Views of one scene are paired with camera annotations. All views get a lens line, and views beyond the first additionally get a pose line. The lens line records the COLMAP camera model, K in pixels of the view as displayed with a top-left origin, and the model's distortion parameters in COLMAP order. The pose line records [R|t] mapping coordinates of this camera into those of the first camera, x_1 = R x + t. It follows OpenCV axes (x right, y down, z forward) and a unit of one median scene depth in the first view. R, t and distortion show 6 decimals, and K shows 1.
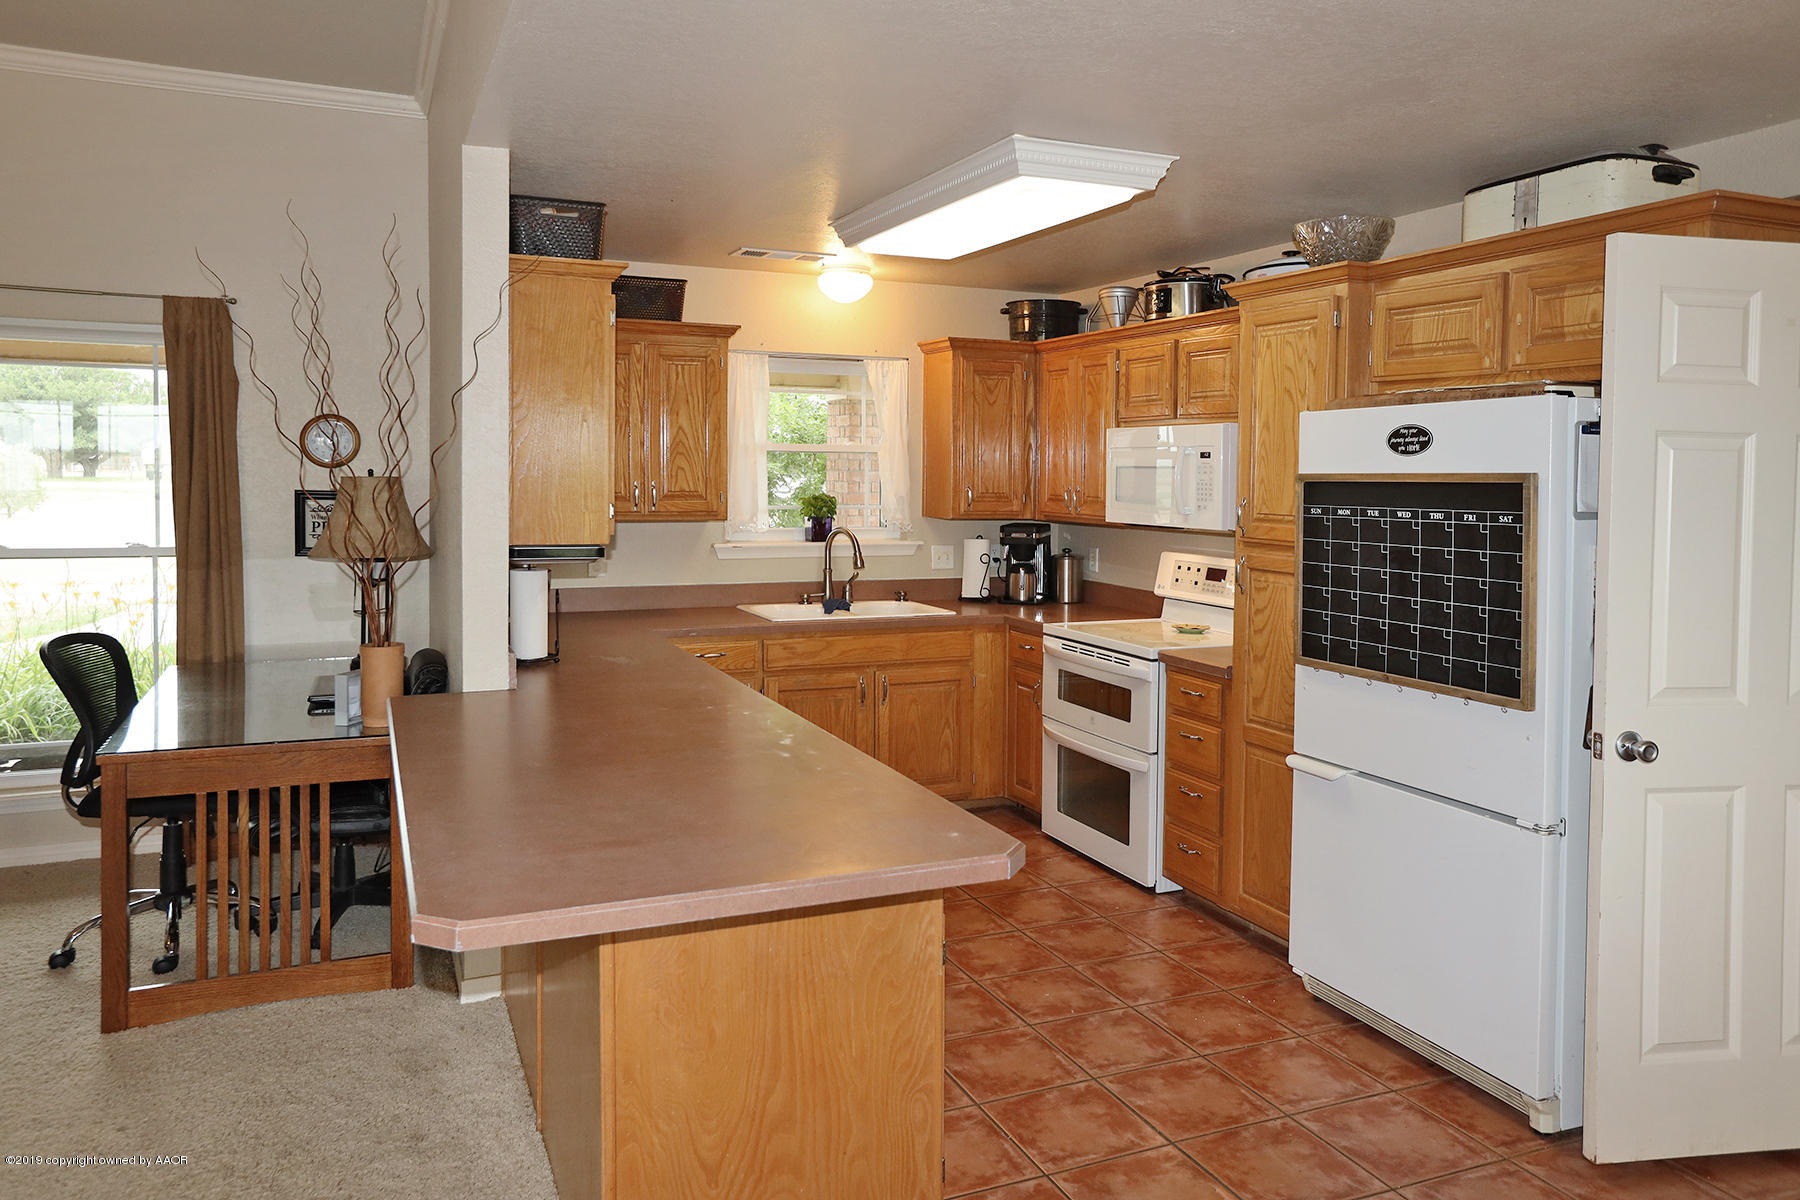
lens RADIAL K [[1292.4, 0, 903.0], [0, 1292.4, 603.4], [0, 0, 1]] dist [-0.000106, -0.004292]
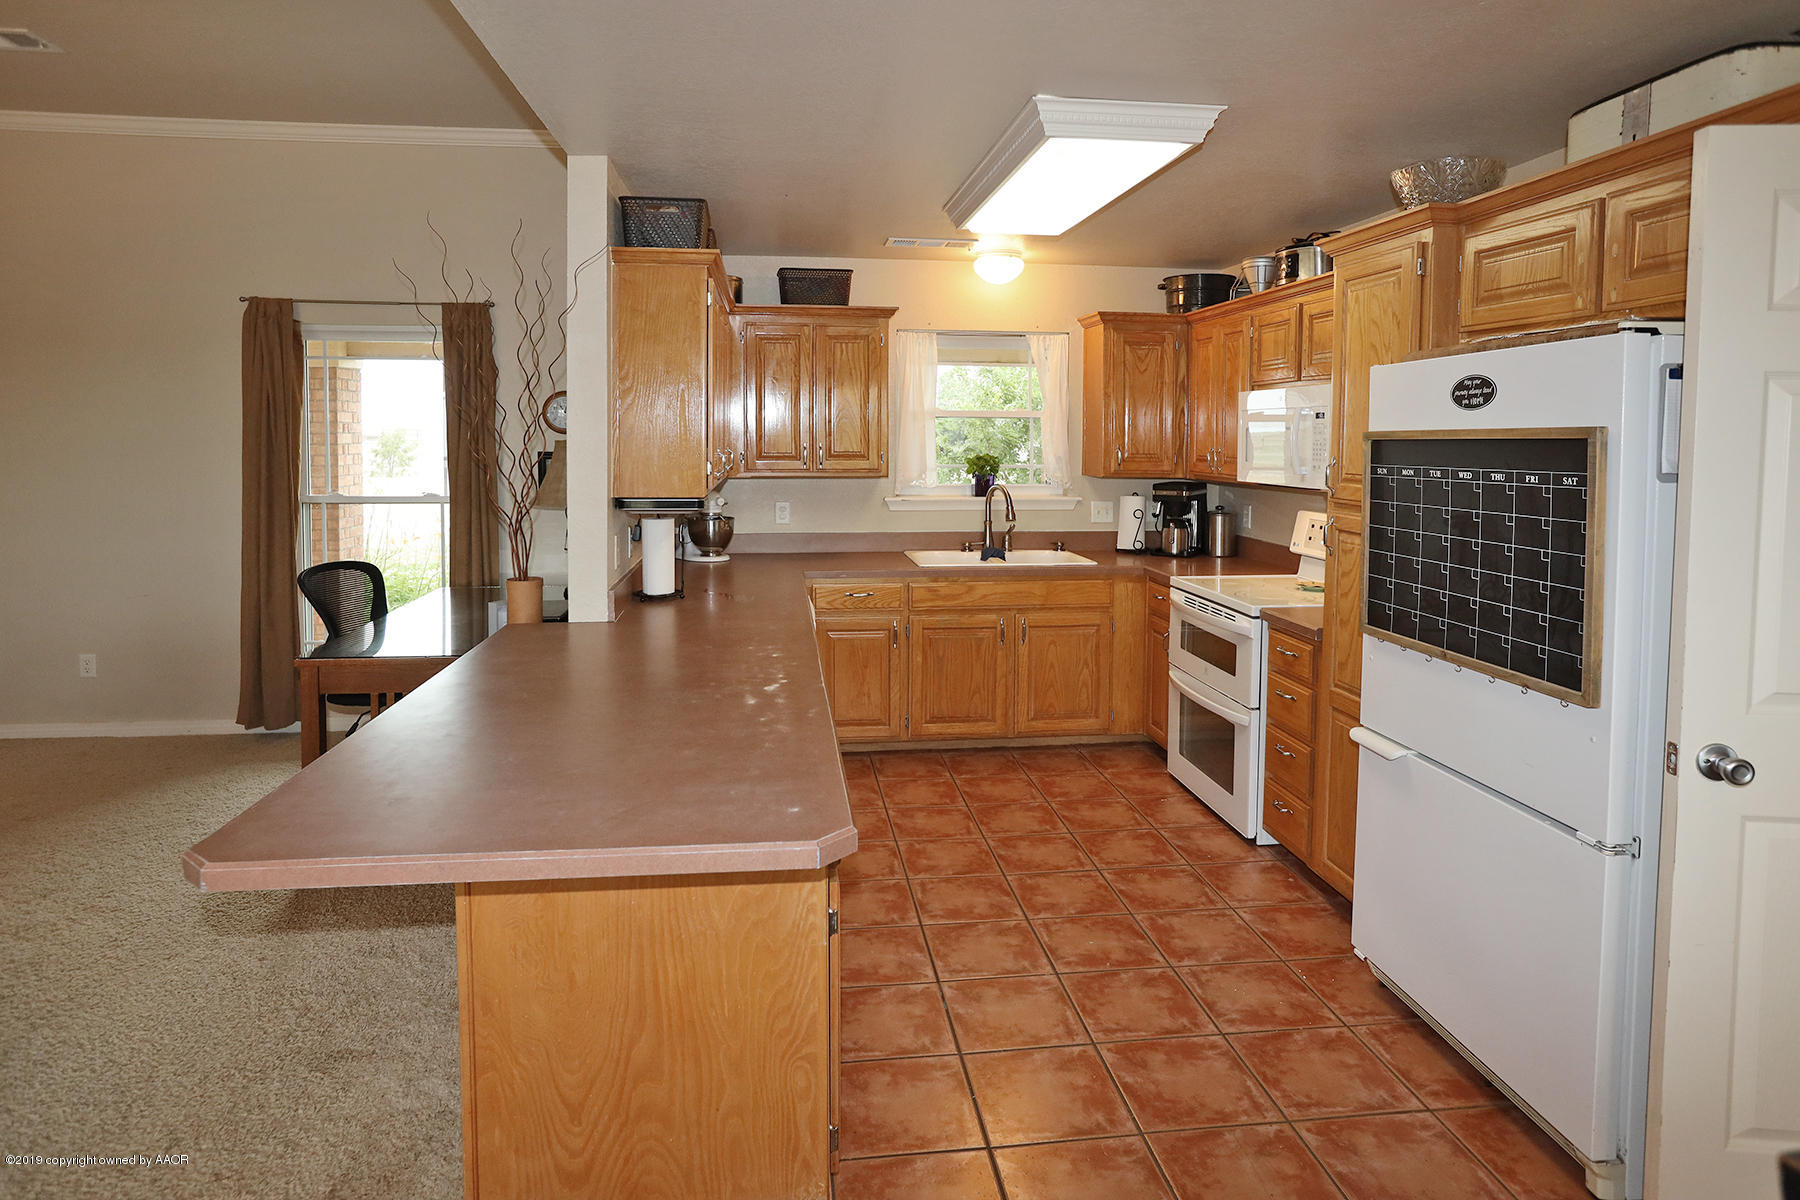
lens RADIAL K [[1030.0, 0, 868.9], [0, 1030.0, 546.9], [0, 0, 1]] dist [-0.025067, 0.008982]
pose [[0.953443, 0.025989, -0.300451, 0.187437], [-0.025254, 0.999661, 0.006332, -0.011742], [0.300514, 0.001550, 0.953776, 0.178410]]
